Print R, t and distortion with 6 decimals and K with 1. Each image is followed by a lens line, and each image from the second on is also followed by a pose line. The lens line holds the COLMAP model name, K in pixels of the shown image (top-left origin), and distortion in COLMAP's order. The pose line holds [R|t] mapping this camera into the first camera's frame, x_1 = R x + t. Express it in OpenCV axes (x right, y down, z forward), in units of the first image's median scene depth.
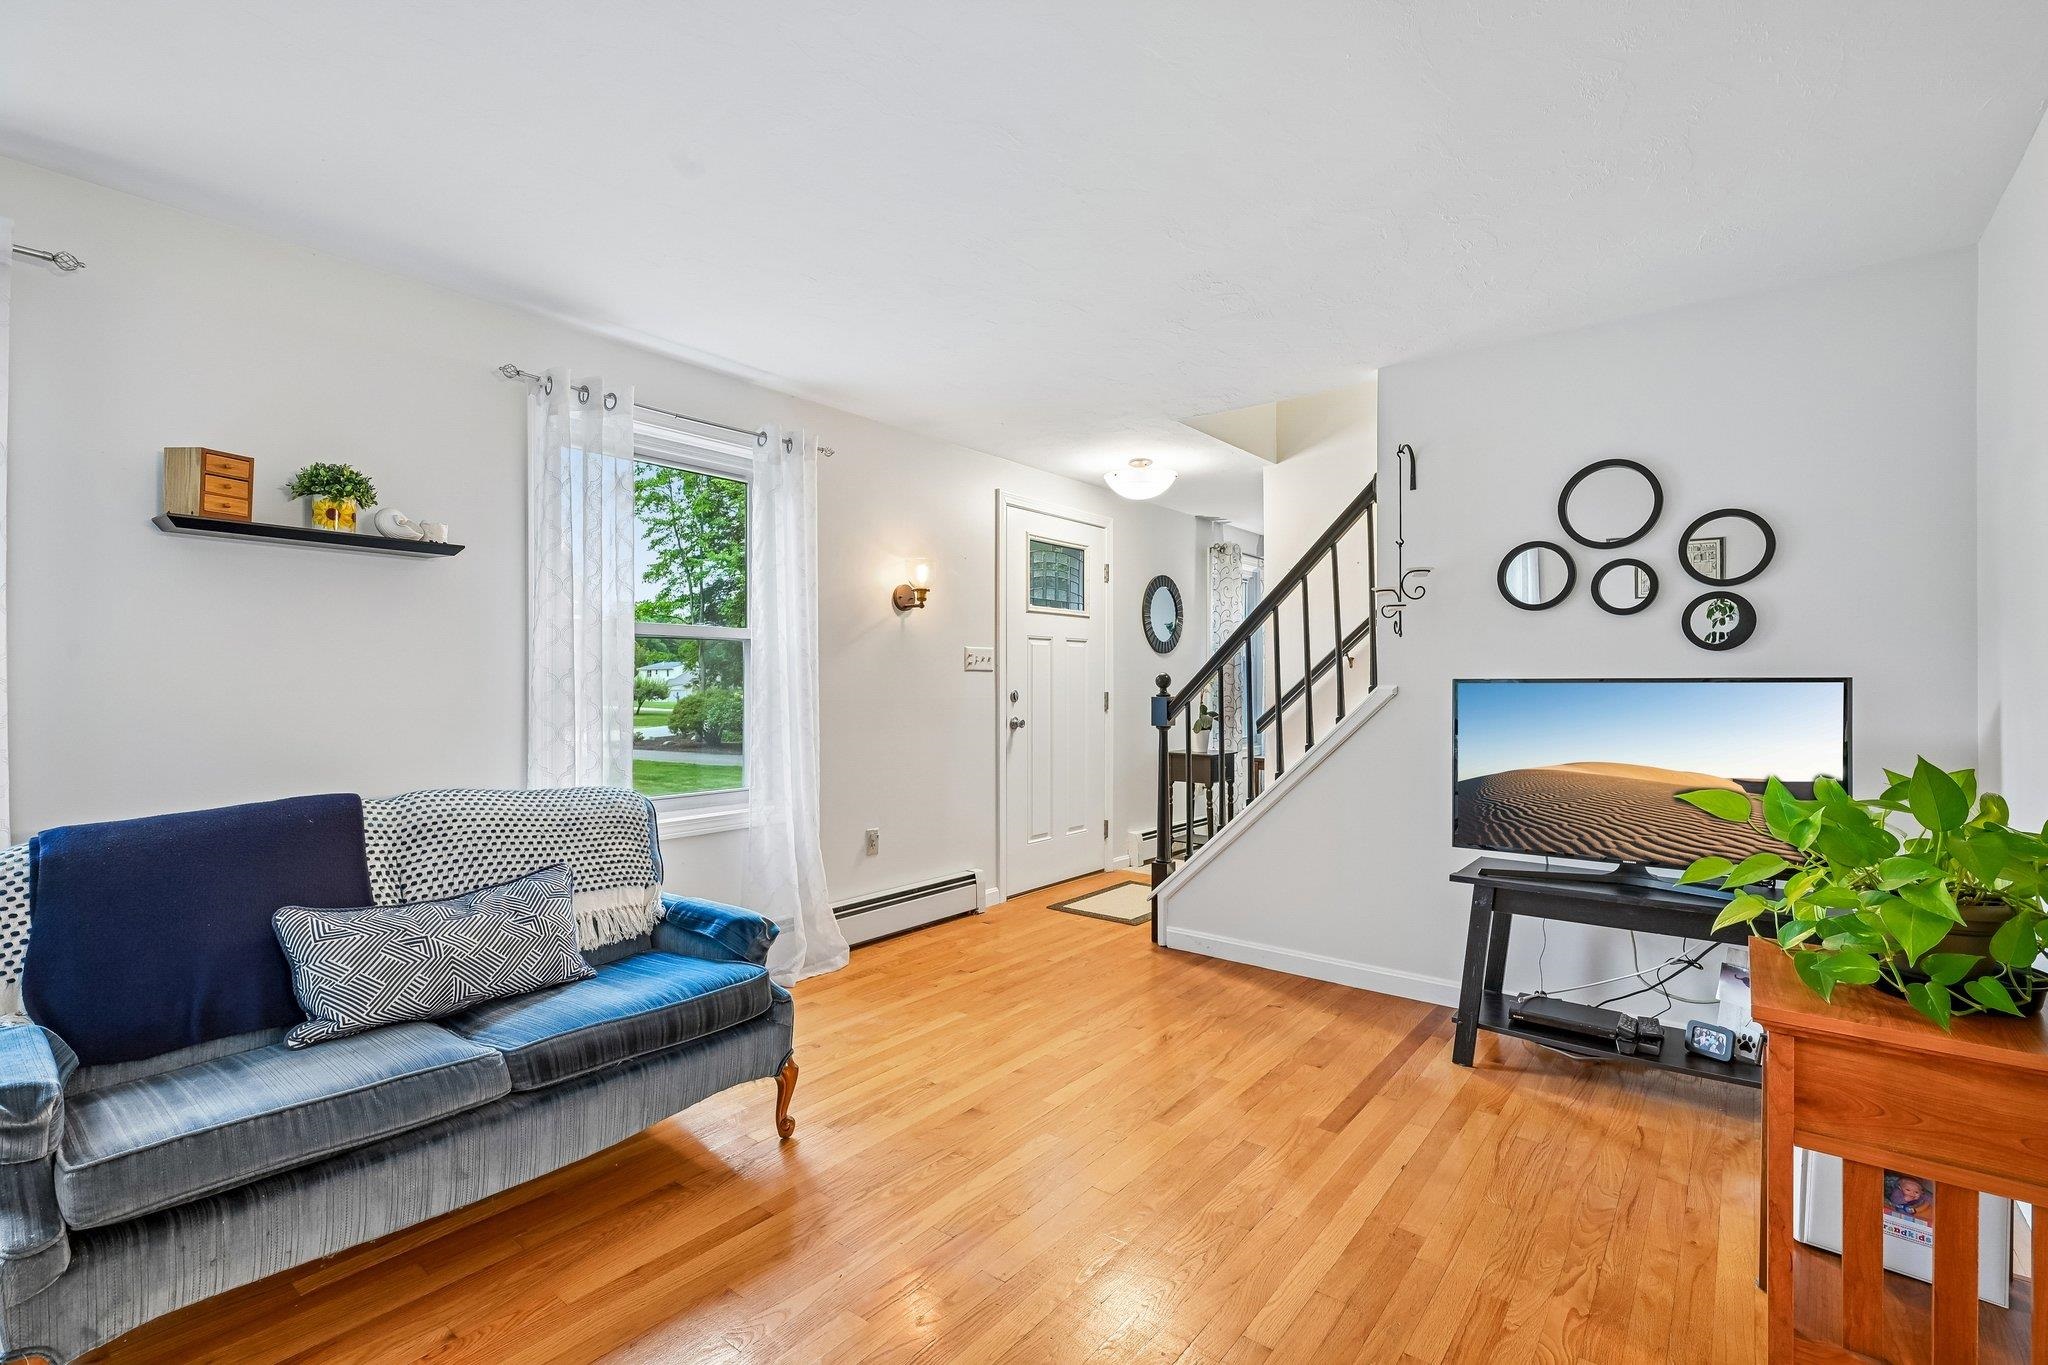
lens RADIAL K [[910.9, 0, 1014.1], [0, 910.9, 682.6], [0, 0, 1]] dist [-0.000422, -0.000103]
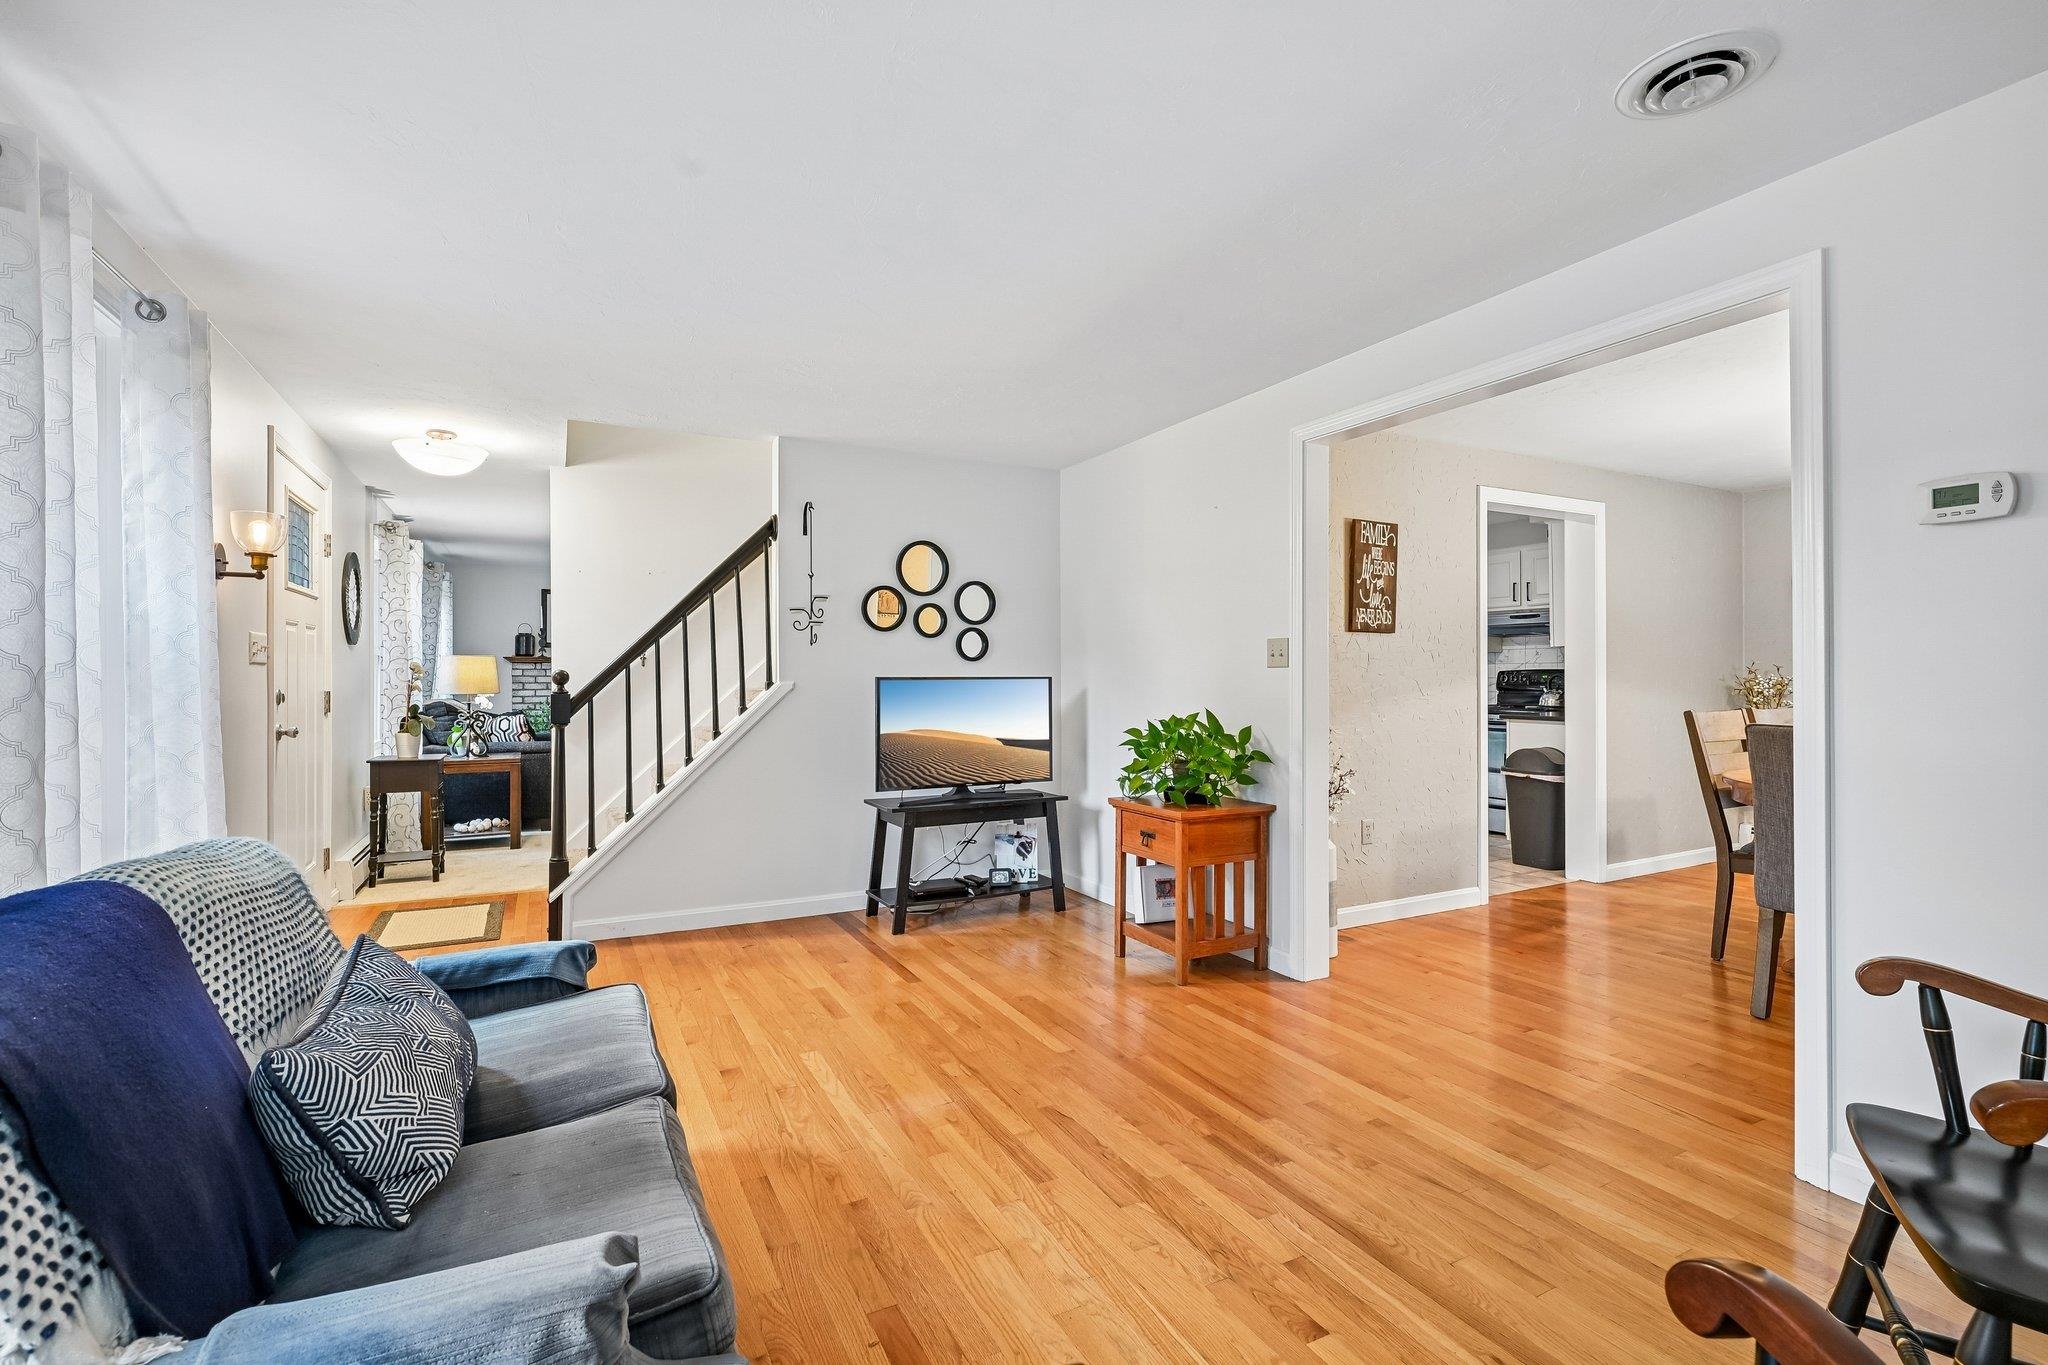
lens RADIAL K [[910.9, 0, 1014.1], [0, 910.9, 682.6], [0, 0, 1]] dist [-0.000422, -0.000103]
pose [[0.408162, -0.002010, 0.912907, -0.777005], [0.002599, 0.999996, 0.001040, 0.004341], [-0.912906, 0.001948, 0.408165, 0.207381]]
